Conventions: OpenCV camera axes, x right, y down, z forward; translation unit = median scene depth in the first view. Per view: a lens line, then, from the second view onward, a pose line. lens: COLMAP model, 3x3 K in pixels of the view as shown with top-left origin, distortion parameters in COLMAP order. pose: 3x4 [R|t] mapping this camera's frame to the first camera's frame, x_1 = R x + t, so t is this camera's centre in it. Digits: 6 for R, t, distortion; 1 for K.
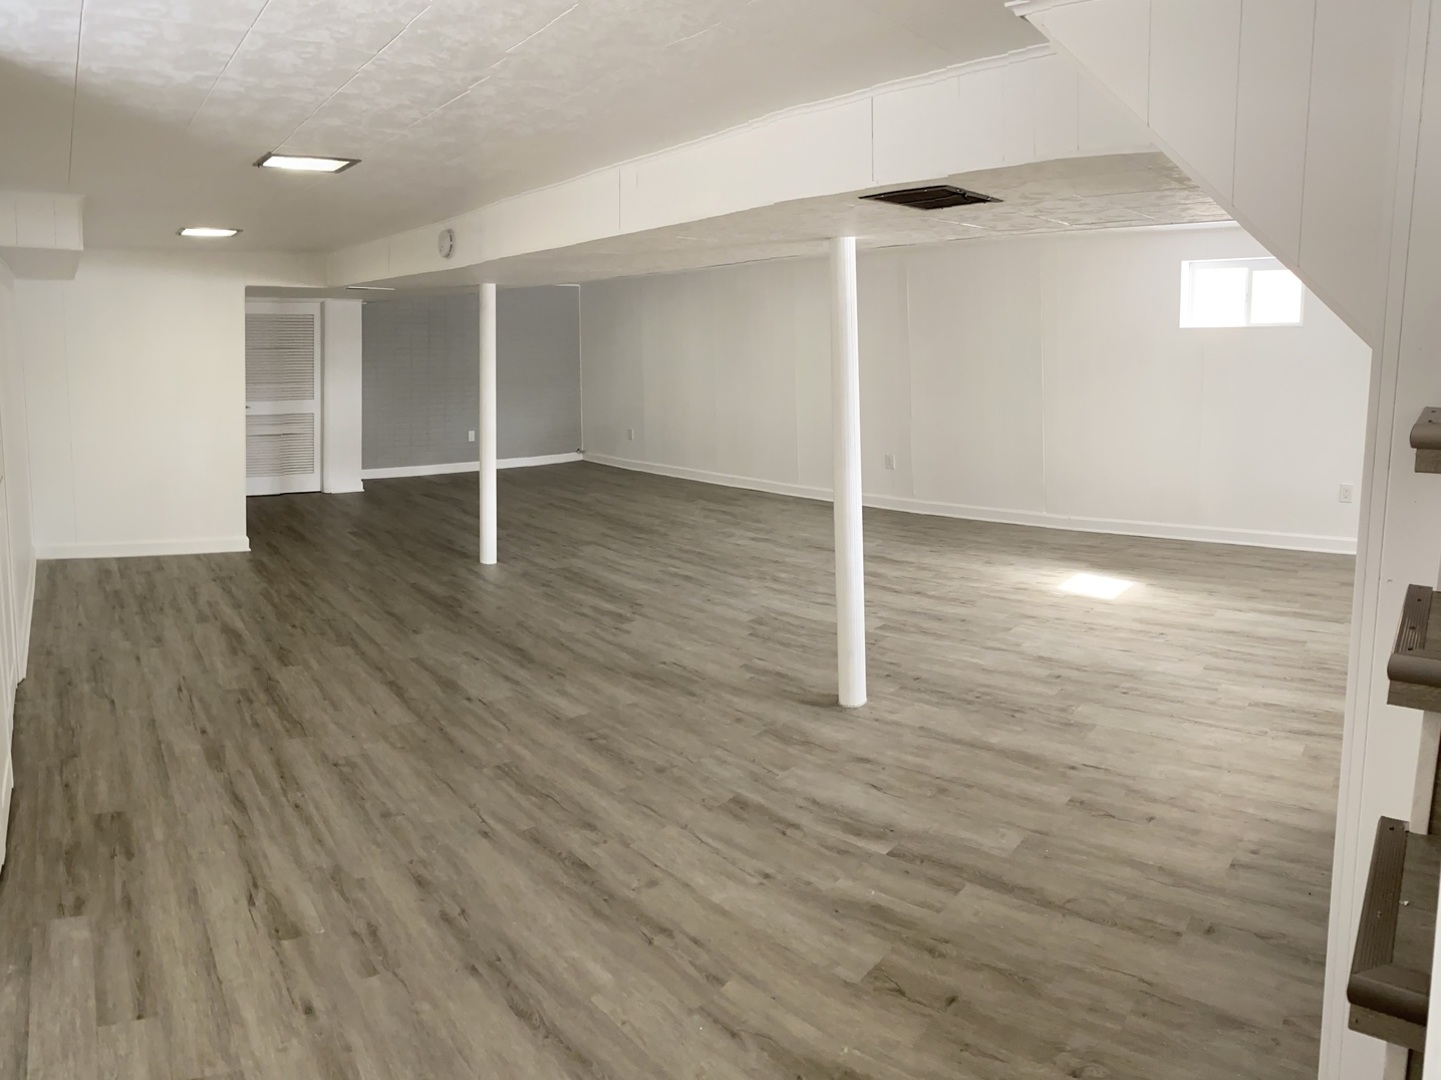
lens RADIAL K [[1348.7, 0, 720.5], [0, 1348.7, 540.0], [0, 0, 1]] dist [0.200932, -0.287099]
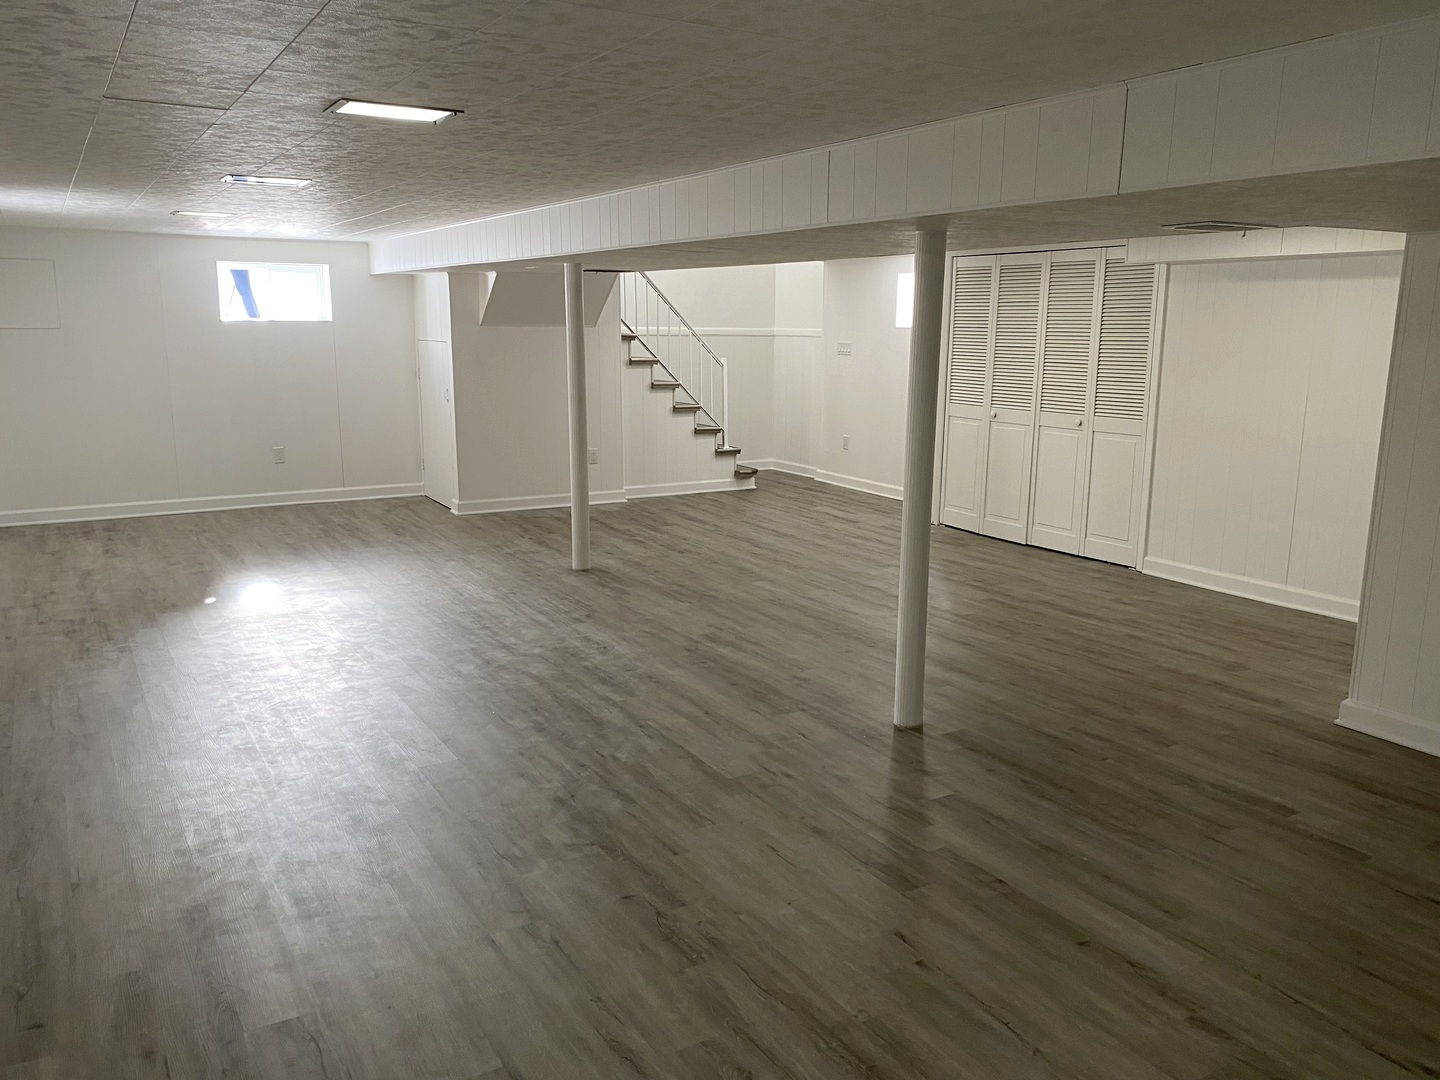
lens RADIAL K [[1347.8, 0, 720.0], [0, 1347.8, 540.0], [0, 0, 1]] dist [0.200932, -0.287099]
pose [[-0.990975, -0.020213, 0.132510, -0.195016], [0.023236, 0.947694, 0.318333, -0.293440], [-0.132014, 0.318540, -0.938672, 1.804268]]
